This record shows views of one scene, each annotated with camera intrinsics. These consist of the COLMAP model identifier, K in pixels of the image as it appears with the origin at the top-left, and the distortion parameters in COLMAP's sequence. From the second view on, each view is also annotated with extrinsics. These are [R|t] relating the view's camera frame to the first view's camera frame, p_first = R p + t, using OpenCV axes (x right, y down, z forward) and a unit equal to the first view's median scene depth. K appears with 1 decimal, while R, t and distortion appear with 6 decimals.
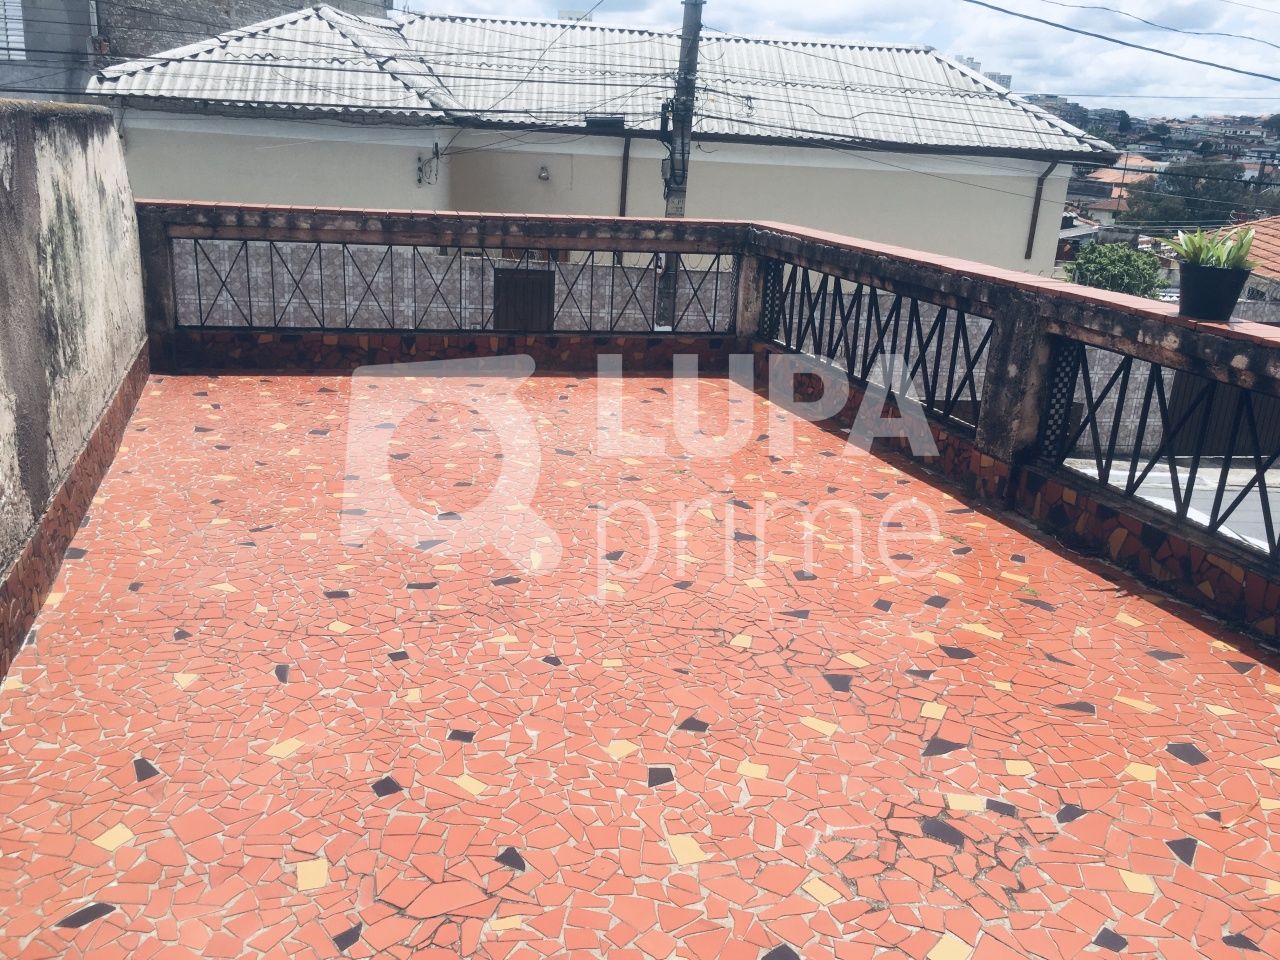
lens RADIAL K [[1085.7, 0, 633.8], [0, 1085.7, 478.3], [0, 0, 1]] dist [0.075060, -0.093940]
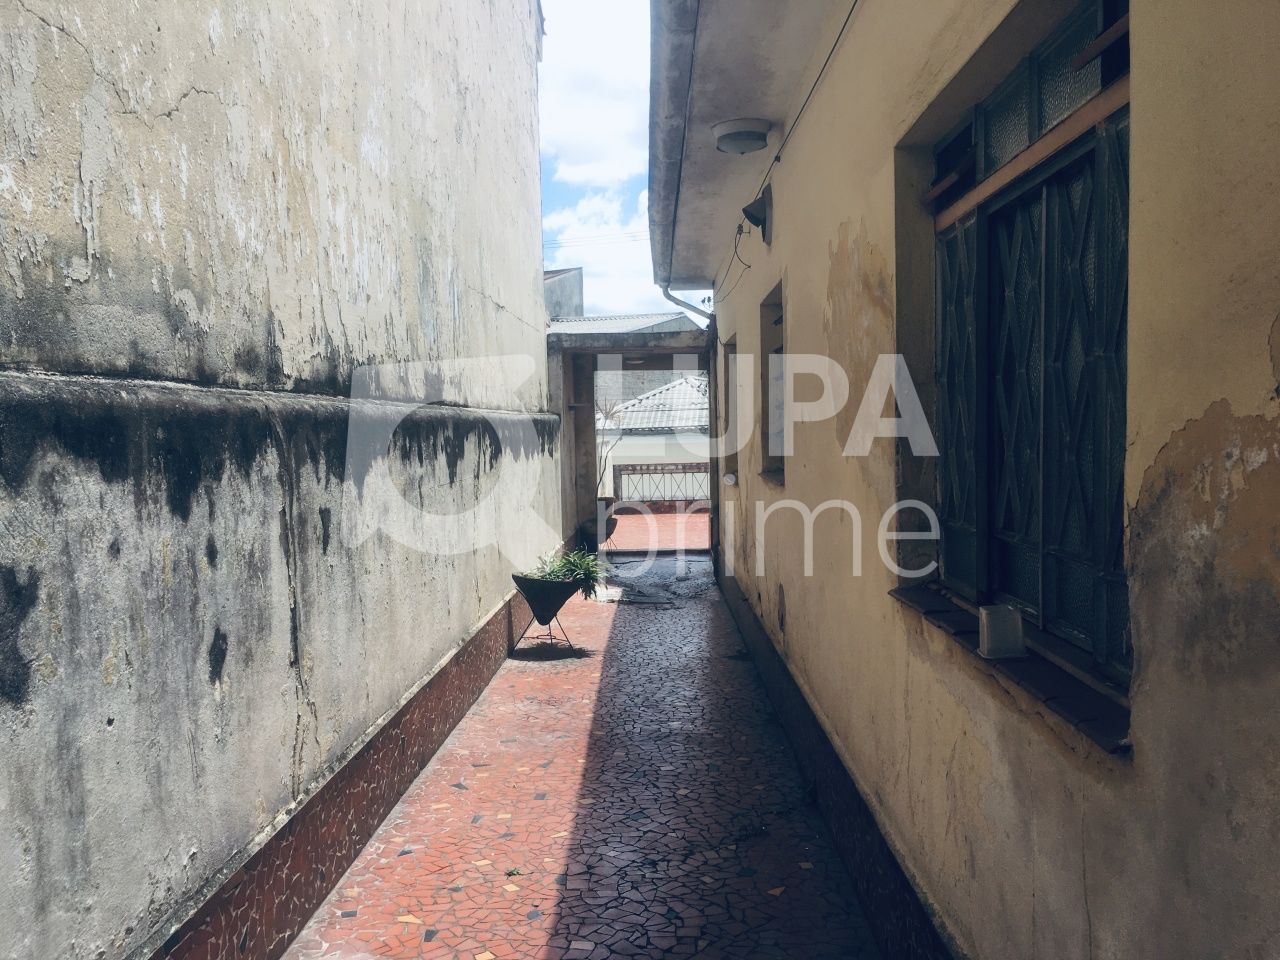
lens RADIAL K [[1085.7, 0, 633.8], [0, 1085.7, 478.3], [0, 0, 1]] dist [0.075060, -0.093940]
pose [[0.937960, -0.054297, -0.342465, 0.440186], [-0.036186, 0.966942, -0.252416, 0.370497], [0.344849, 0.249149, 0.904988, -1.166663]]
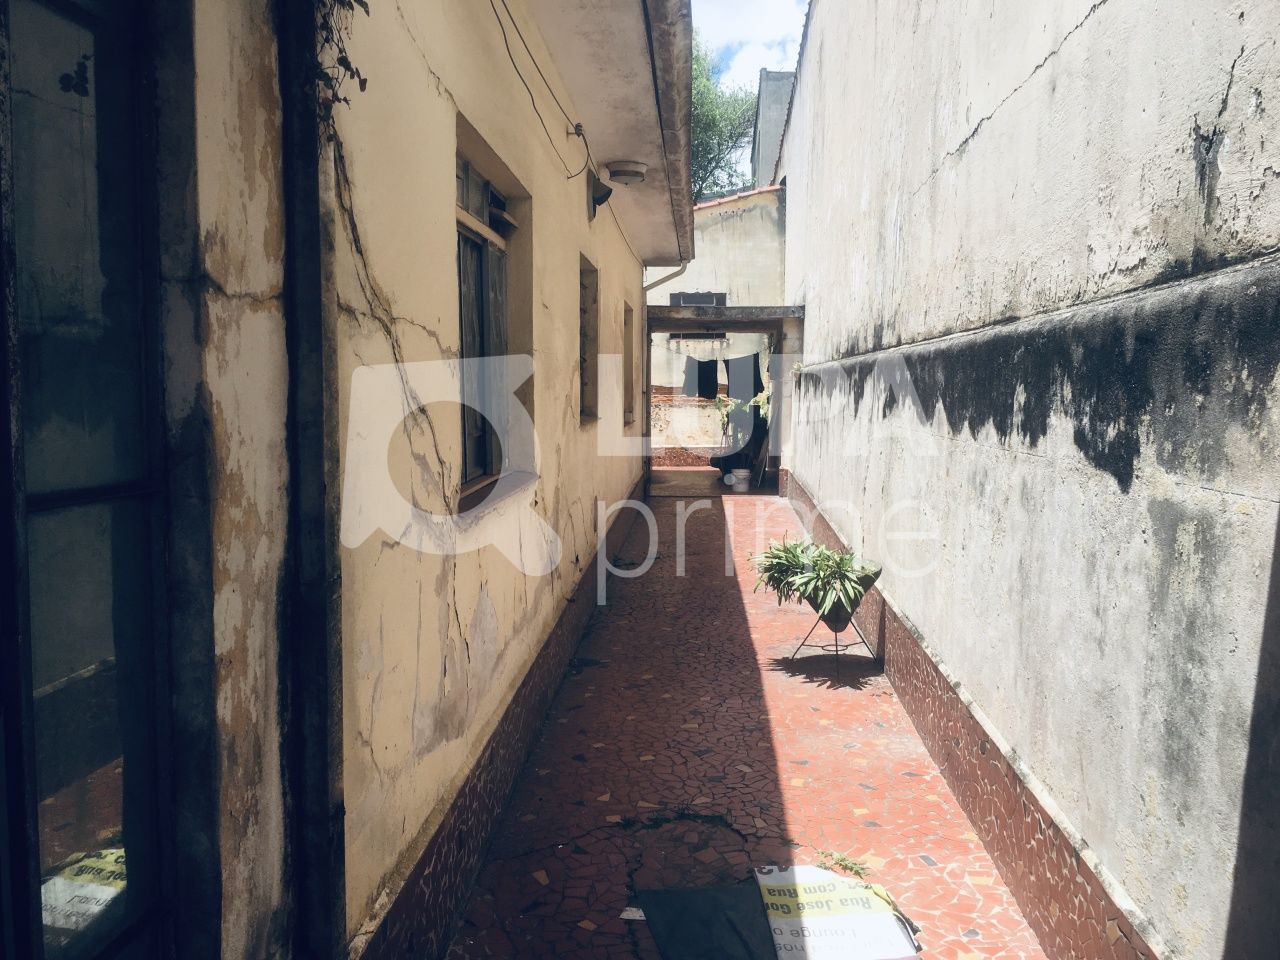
lens RADIAL K [[1085.7, 0, 633.8], [0, 1085.7, 478.3], [0, 0, 1]] dist [0.075060, -0.093940]
pose [[-0.929102, -0.089353, 0.358868, -0.659612], [0.057437, 0.923736, 0.378699, -0.644927], [-0.365337, 0.372462, -0.853112, 1.941859]]
